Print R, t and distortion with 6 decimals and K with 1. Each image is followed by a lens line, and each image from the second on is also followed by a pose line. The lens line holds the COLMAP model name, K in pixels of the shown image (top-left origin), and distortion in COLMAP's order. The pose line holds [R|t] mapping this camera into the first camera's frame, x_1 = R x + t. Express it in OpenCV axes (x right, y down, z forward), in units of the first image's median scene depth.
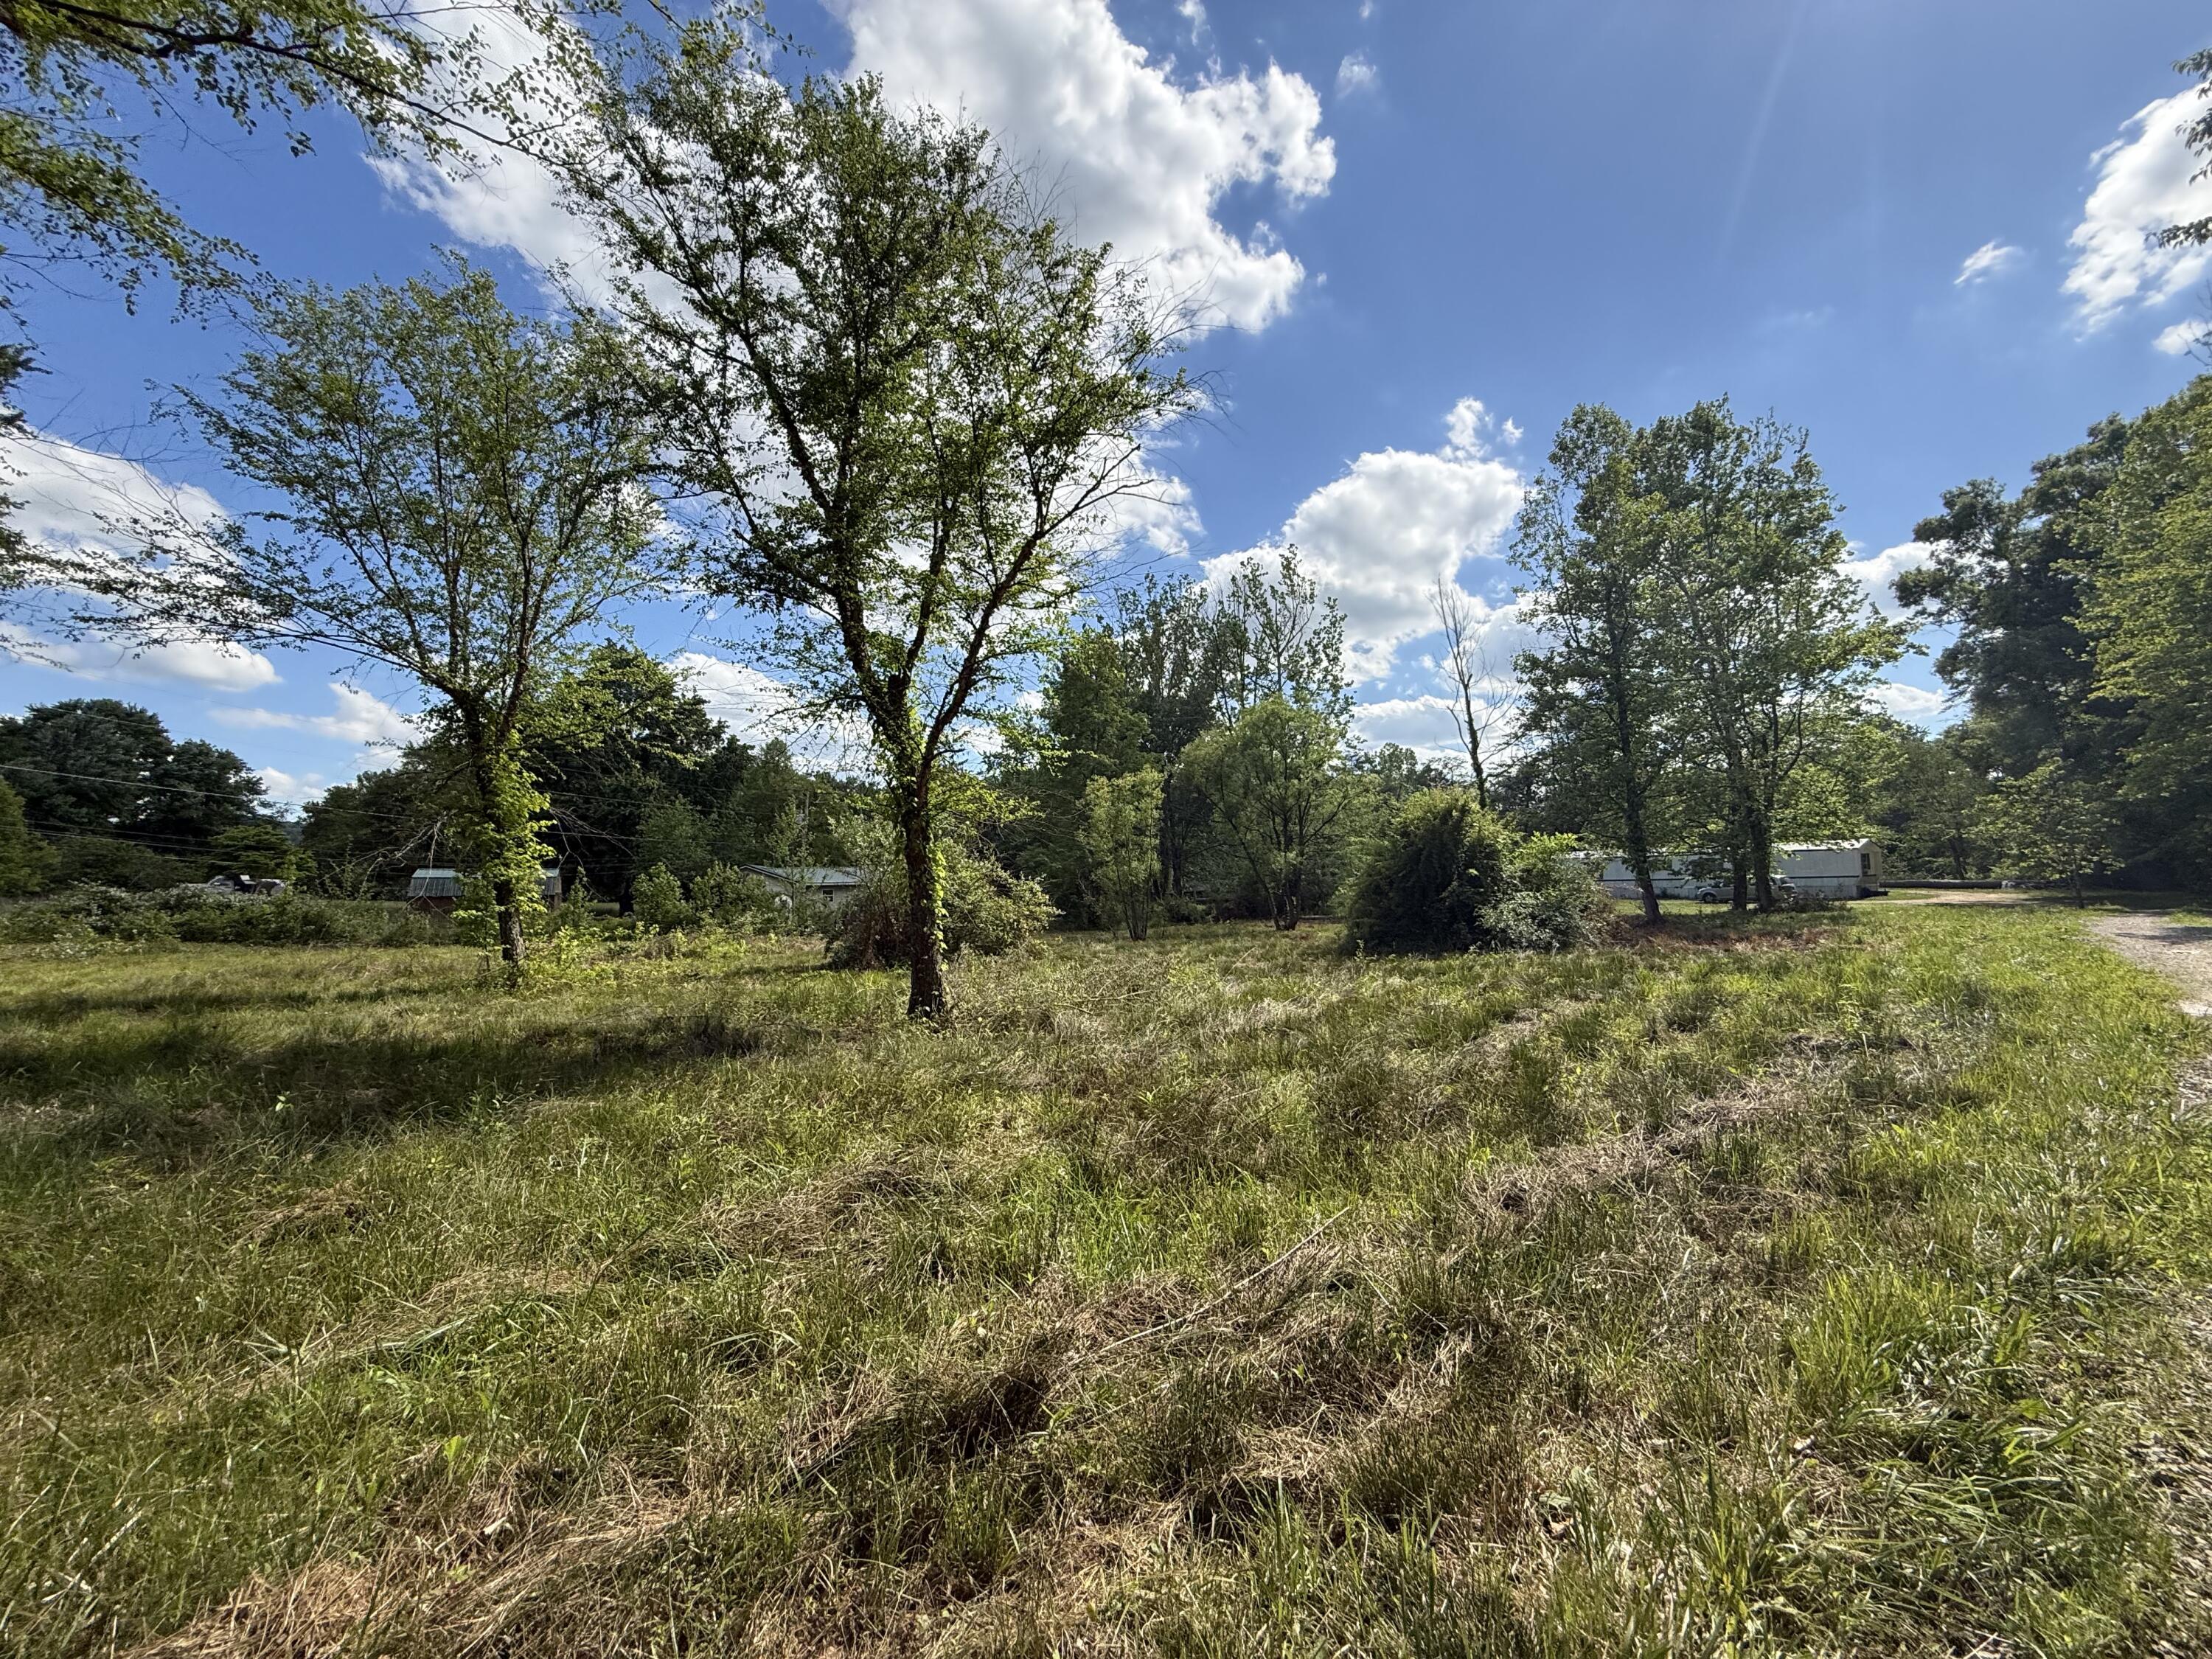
lens RADIAL K [[883.9, 0, 1106.7], [0, 883.9, 827.3], [0, 0, 1]] dist [0.000873, 0.000773]
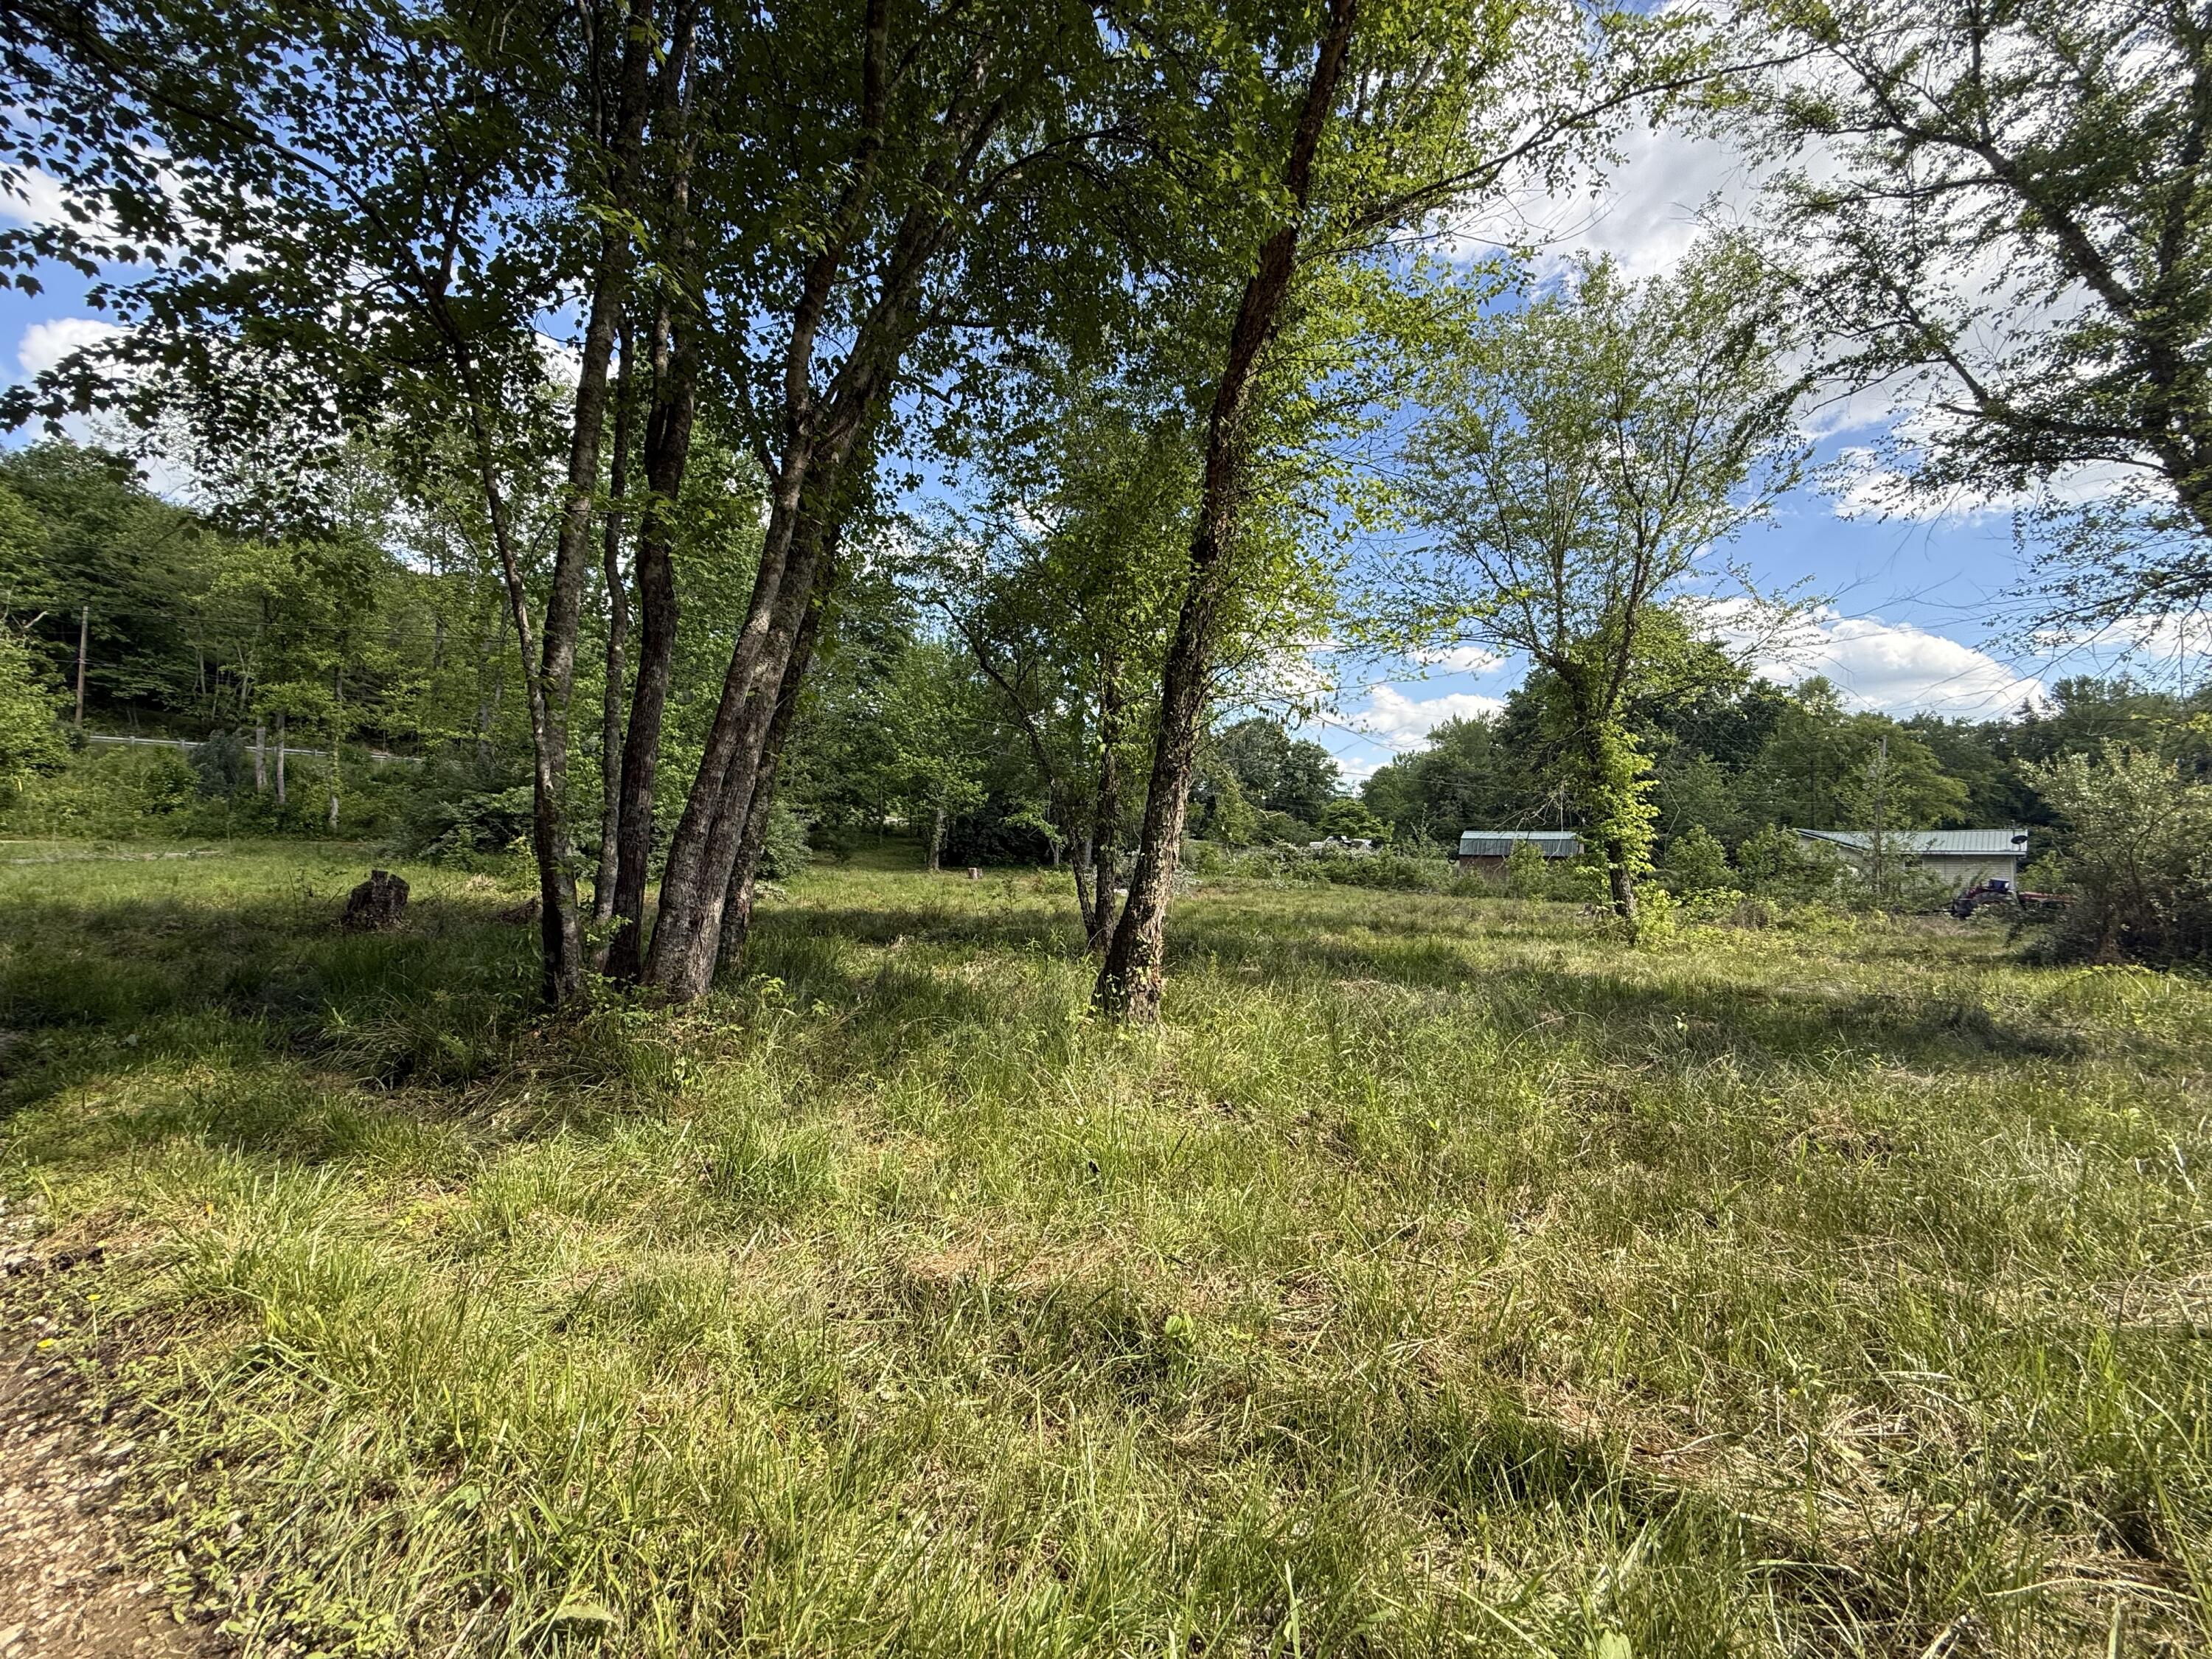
lens RADIAL K [[883.9, 0, 1103.4], [0, 883.9, 832.2], [0, 0, 1]] dist [0.000873, 0.000773]
pose [[0.521037, 0.003456, -0.853527, -0.101223], [0.036475, 0.998988, 0.026312, 0.001974], [0.852755, -0.044842, 0.520383, -0.065018]]
